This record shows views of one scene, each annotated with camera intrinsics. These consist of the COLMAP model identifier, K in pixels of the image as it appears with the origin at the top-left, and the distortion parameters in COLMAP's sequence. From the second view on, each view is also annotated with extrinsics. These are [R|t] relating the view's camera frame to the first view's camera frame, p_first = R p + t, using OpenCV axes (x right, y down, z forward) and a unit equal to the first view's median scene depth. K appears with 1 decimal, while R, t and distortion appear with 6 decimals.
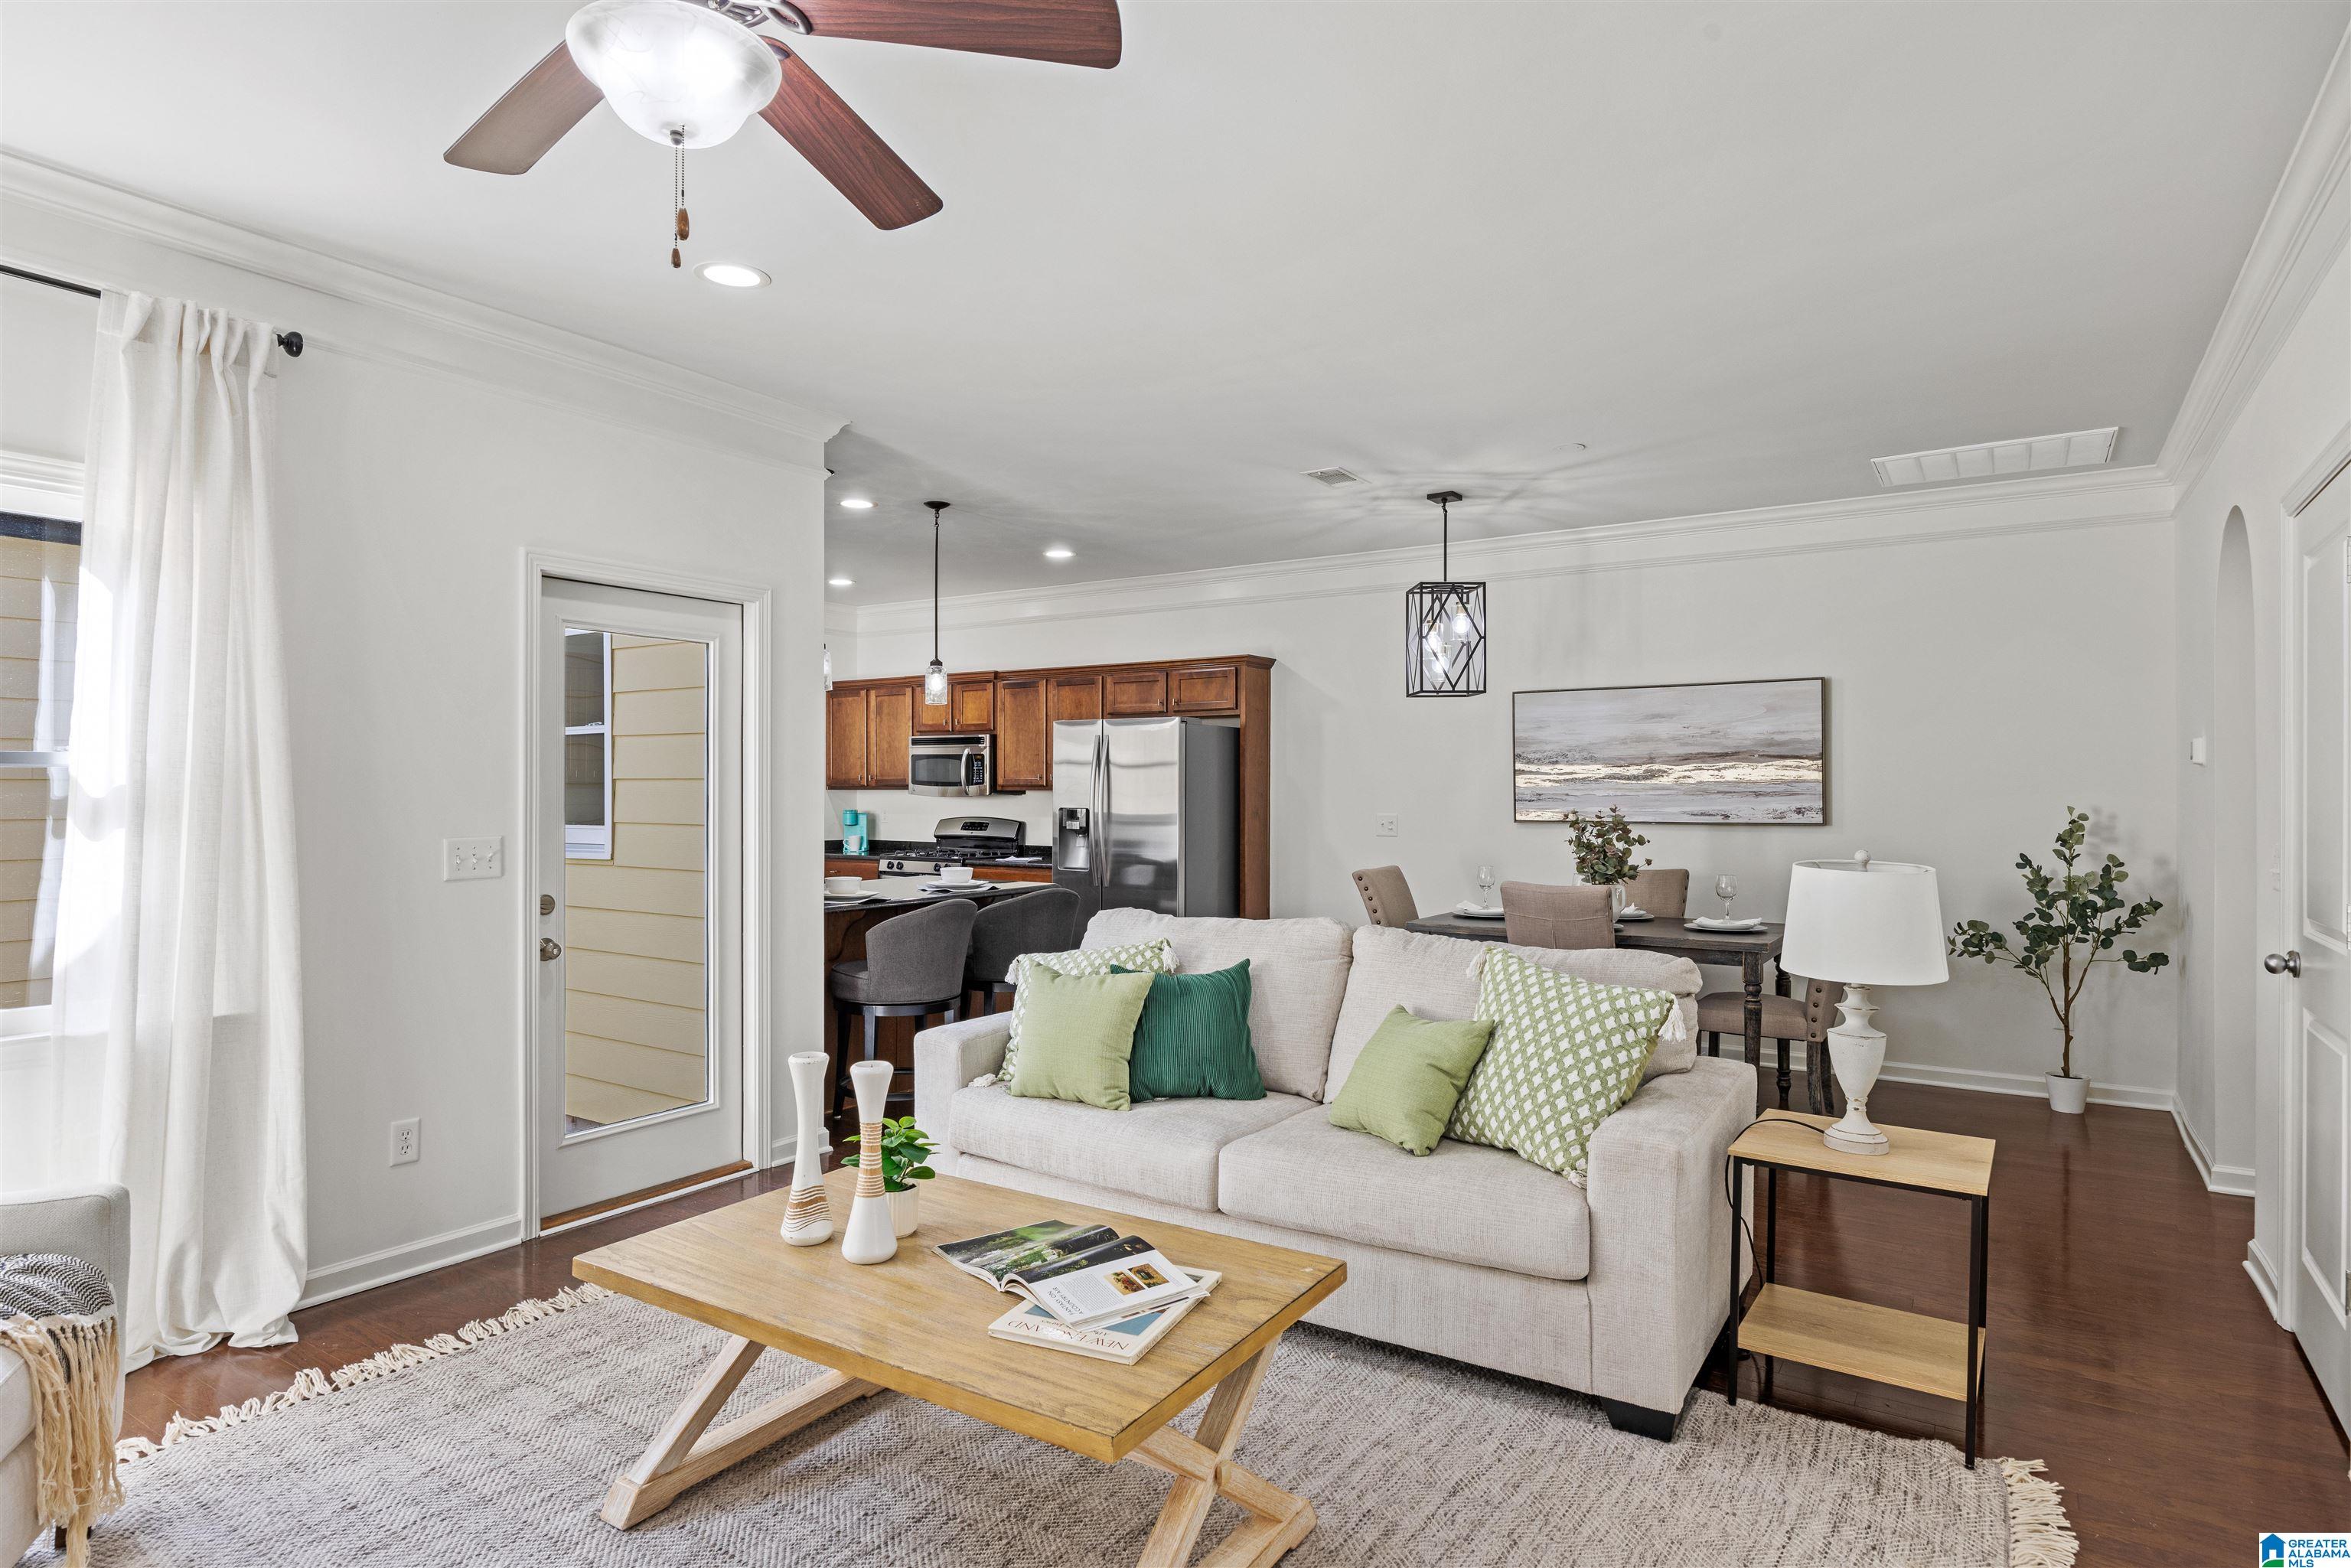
lens RADIAL K [[1296.9, 0, 1174.1], [0, 1296.9, 787.7], [0, 0, 1]] dist [0.008192, 0.000064]
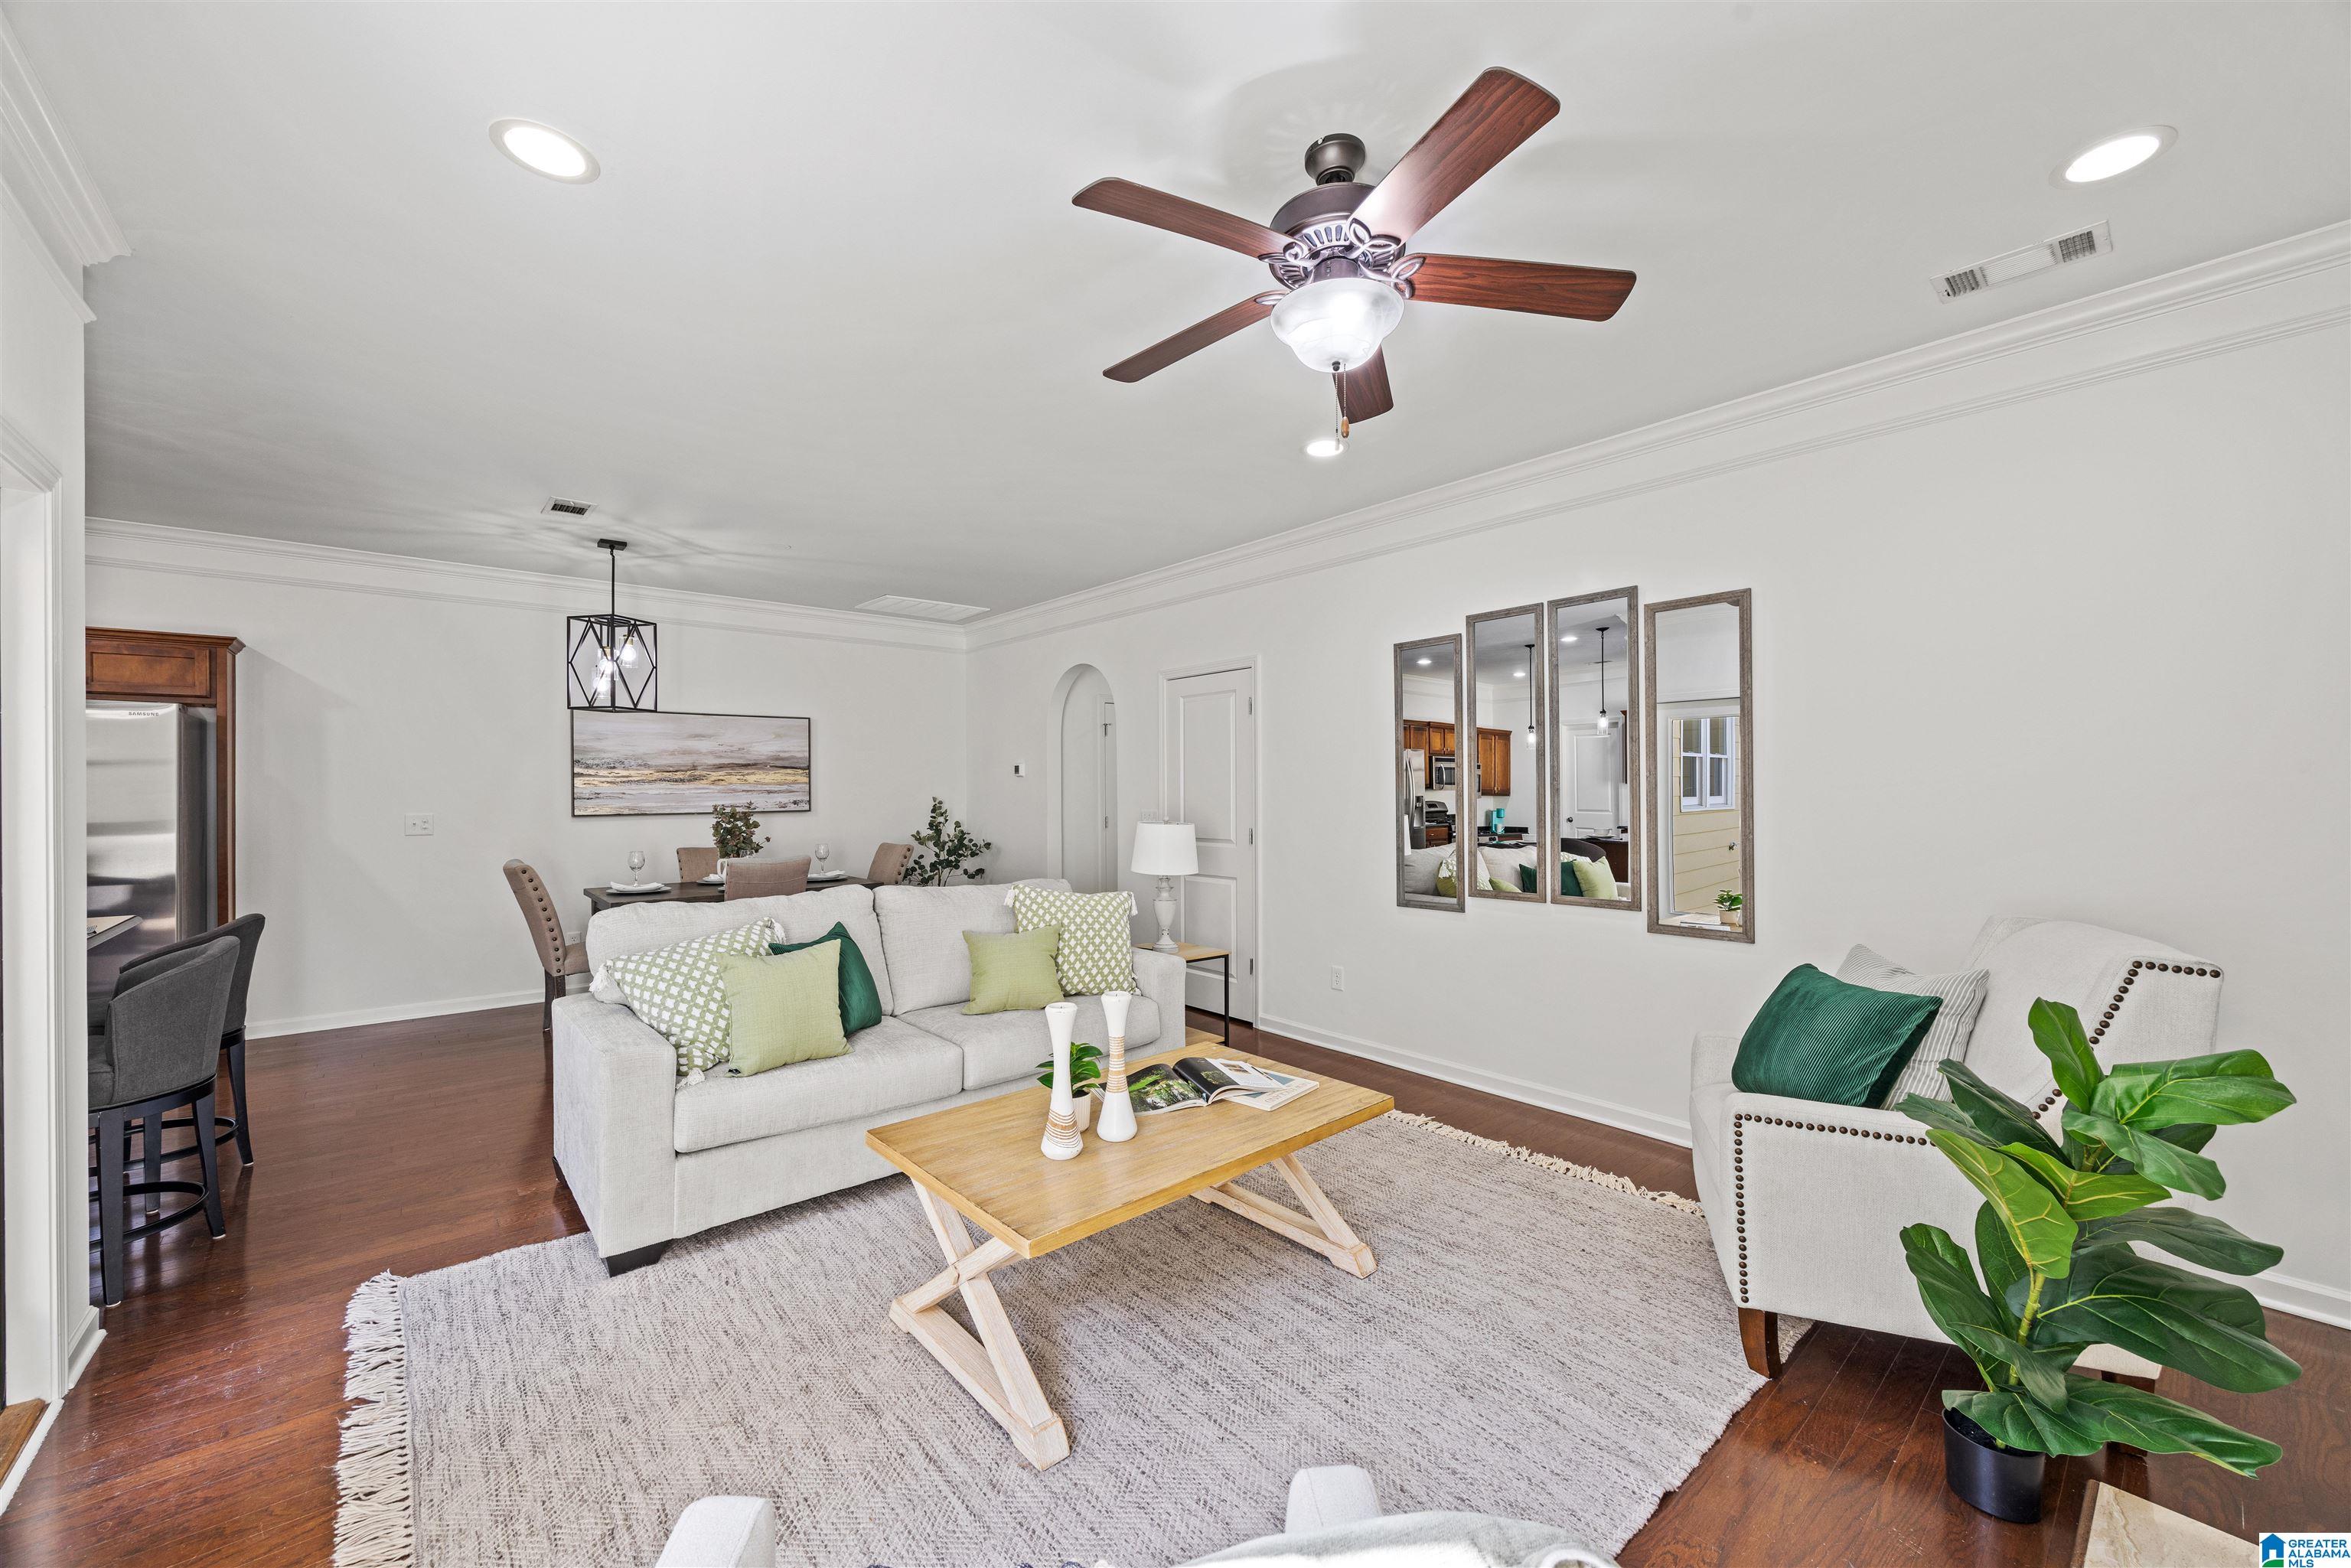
lens RADIAL K [[907.7, 0, 1174.9], [0, 907.7, 784.7], [0, 0, 1]] dist [-0.002440, 0.000011]
pose [[0.282172, 0.002390, 0.959361, -0.410869], [0.002931, 0.999990, -0.003353, 0.001384], [-0.959359, 0.003758, 0.282162, 0.249283]]
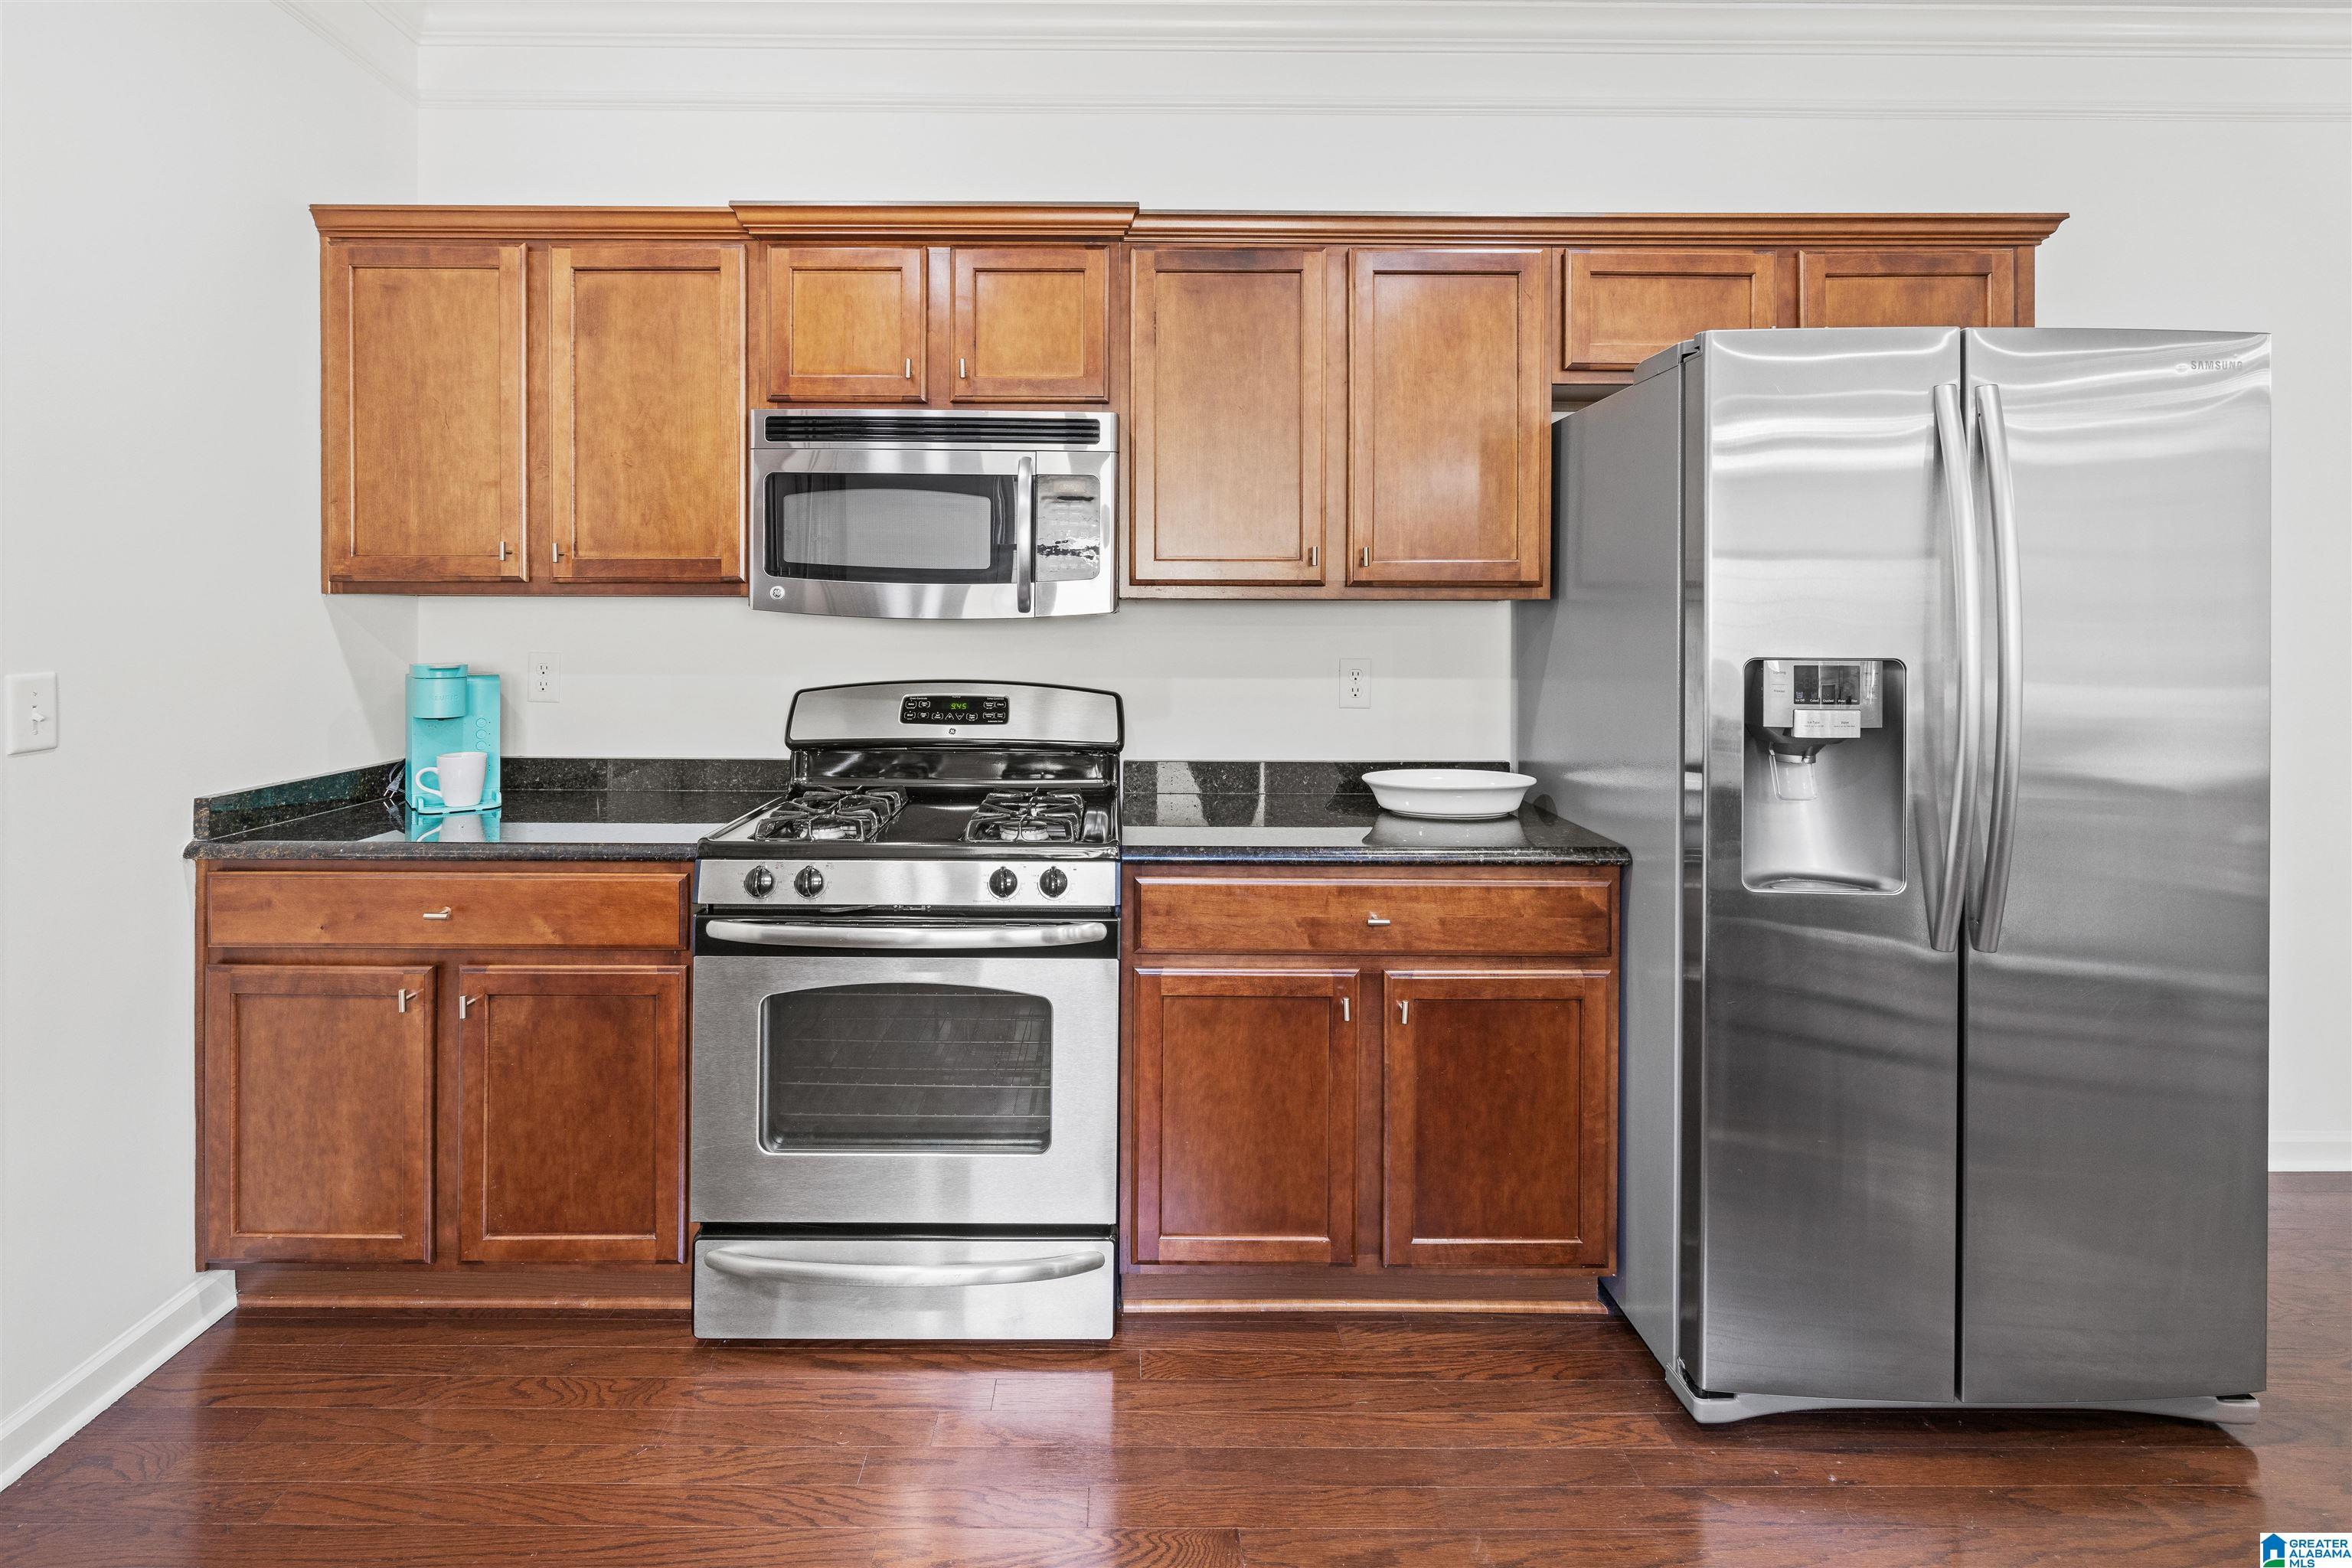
lens RADIAL K [[1009.0, 0, 1203.3], [0, 1009.0, 649.6], [0, 0, 1]] dist [0.008259, 0.000036]
pose [[0.835086, -0.008433, 0.550055, -0.338948], [-0.003531, 0.999780, 0.020689, 0.012127], [-0.550108, -0.019219, 0.834872, 1.048397]]
